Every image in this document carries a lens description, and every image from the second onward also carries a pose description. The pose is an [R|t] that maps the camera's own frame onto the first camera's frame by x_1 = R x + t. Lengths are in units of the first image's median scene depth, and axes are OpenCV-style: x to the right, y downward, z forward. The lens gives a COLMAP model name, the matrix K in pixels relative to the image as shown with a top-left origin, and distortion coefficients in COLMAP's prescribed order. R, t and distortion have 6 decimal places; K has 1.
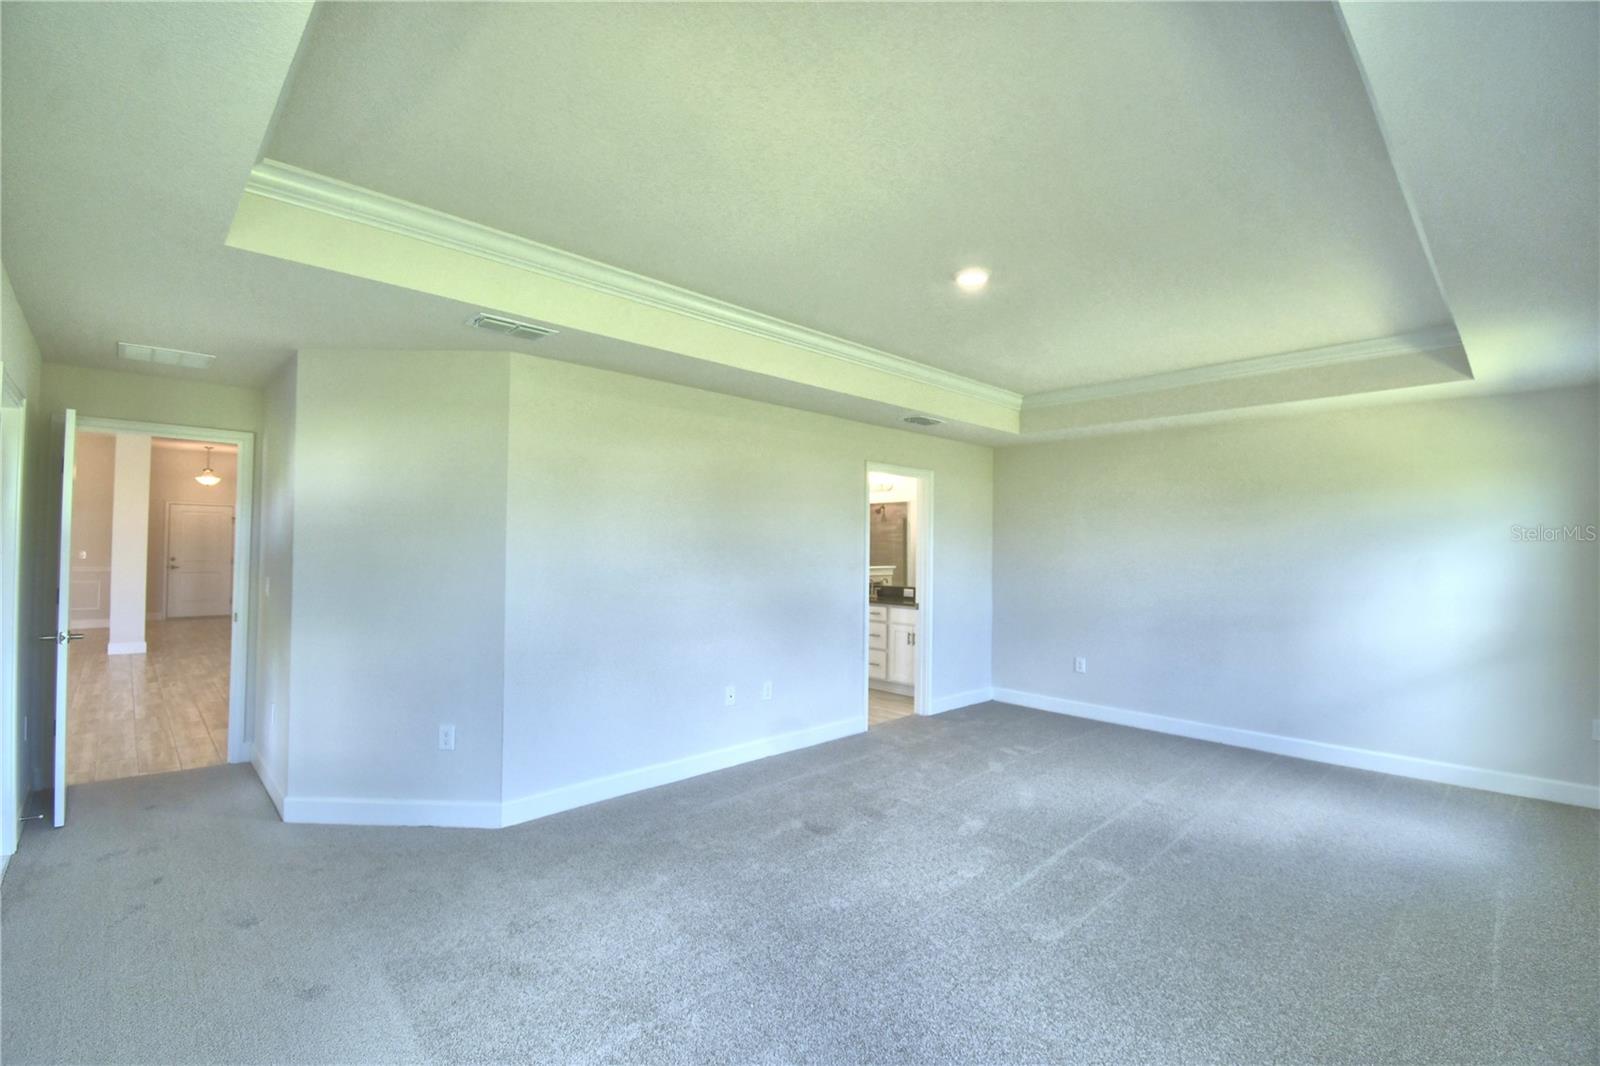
lens RADIAL K [[707.5, 0, 800.0], [0, 707.5, 533.0], [0, 0, 1]] dist [0.003419, 0.000165]
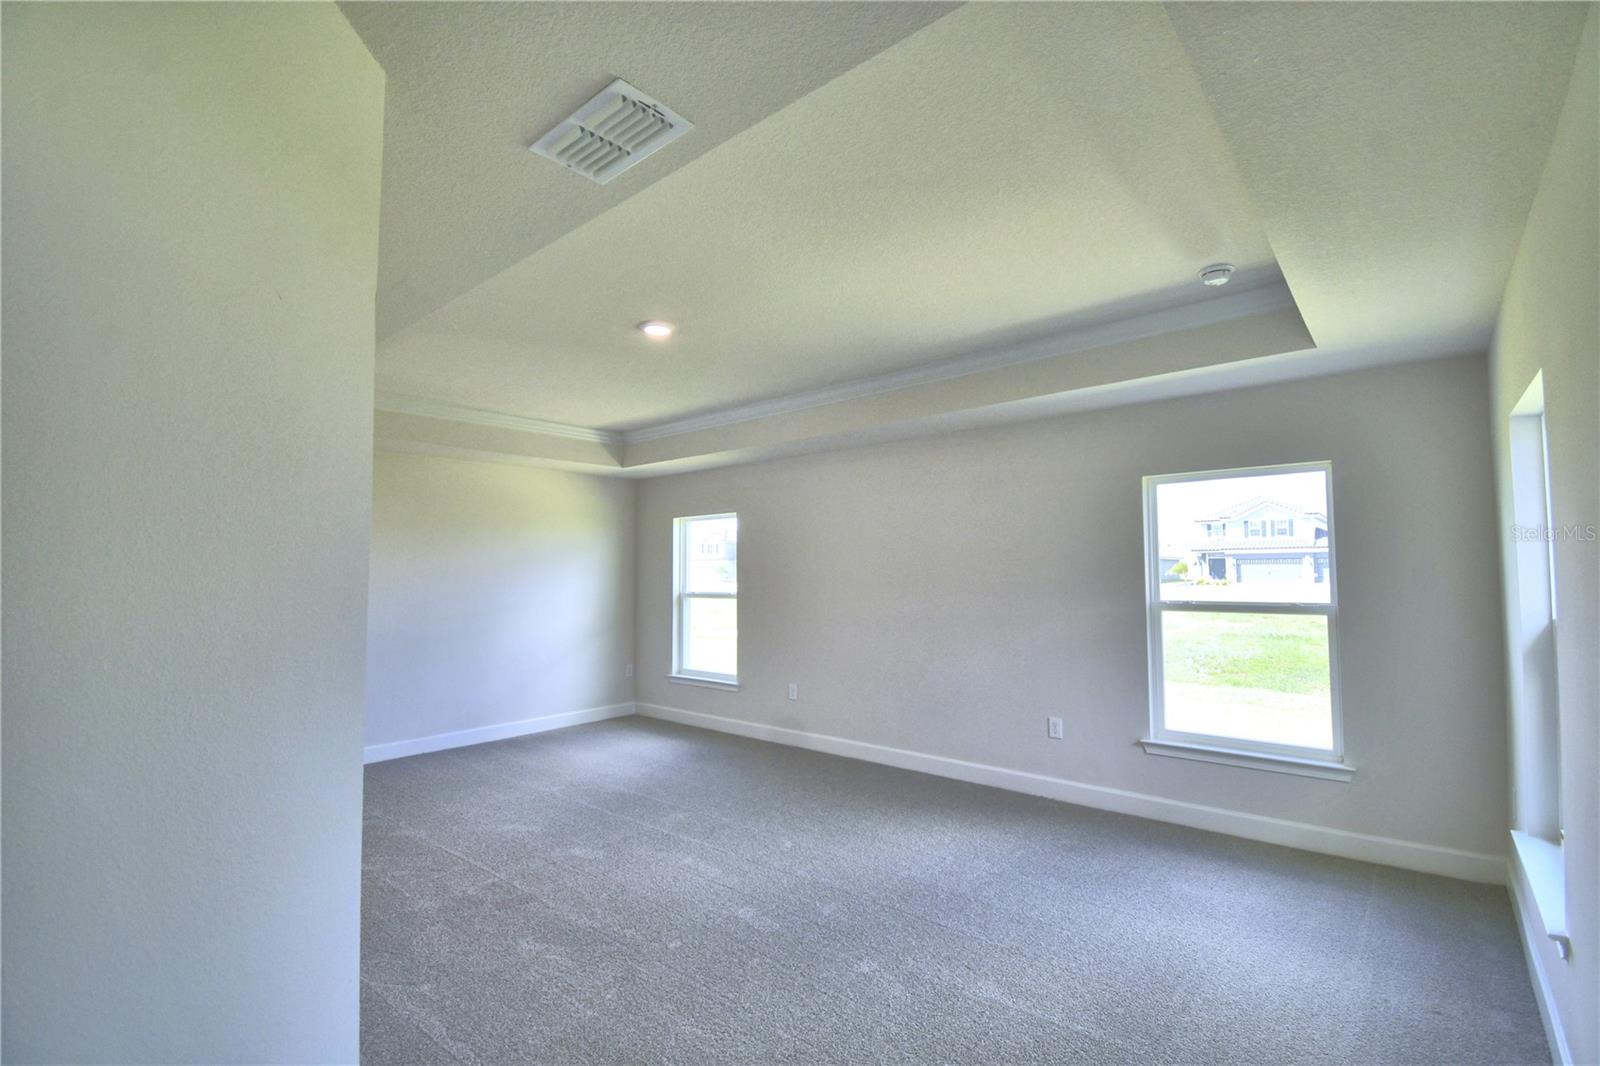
lens RADIAL K [[707.5, 0, 800.0], [0, 707.5, 533.0], [0, 0, 1]] dist [0.003419, 0.000165]
pose [[-0.091771, 0.046468, 0.994695, -0.756462], [-0.012862, 0.998772, -0.047845, 0.010642], [-0.995697, -0.017184, -0.091060, 0.764218]]
